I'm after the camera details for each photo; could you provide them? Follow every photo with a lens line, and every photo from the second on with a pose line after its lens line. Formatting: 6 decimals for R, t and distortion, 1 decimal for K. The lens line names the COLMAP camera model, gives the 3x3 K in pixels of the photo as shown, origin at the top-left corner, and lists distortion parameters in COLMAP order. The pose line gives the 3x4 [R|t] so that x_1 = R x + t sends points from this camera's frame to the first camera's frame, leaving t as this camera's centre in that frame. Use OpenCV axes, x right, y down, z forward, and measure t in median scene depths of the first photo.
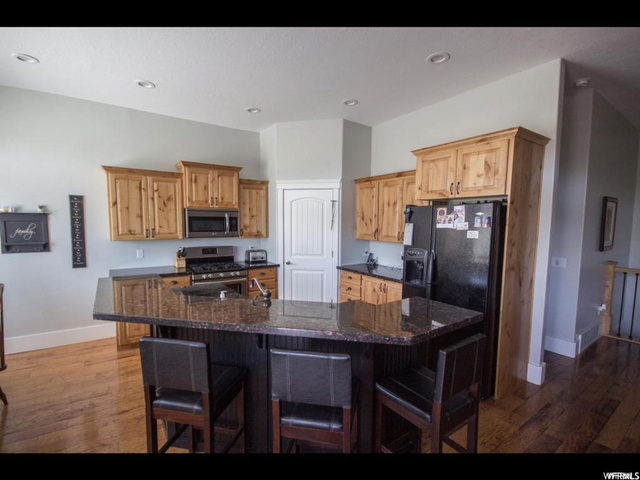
lens RADIAL K [[295.9, 0, 315.6], [0, 295.9, 248.4], [0, 0, 1]] dist [0.013813, -0.013246]
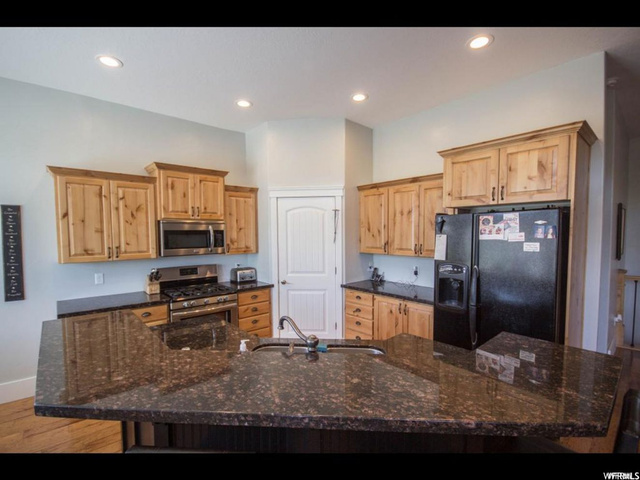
lens RADIAL K [[295.9, 0, 315.6], [0, 295.9, 248.4], [0, 0, 1]] dist [0.013813, -0.013246]
pose [[0.993030, -0.022103, 0.115774, -0.115444], [0.026445, 0.998998, -0.036101, -0.018805], [-0.114861, 0.038911, 0.992619, 0.154833]]
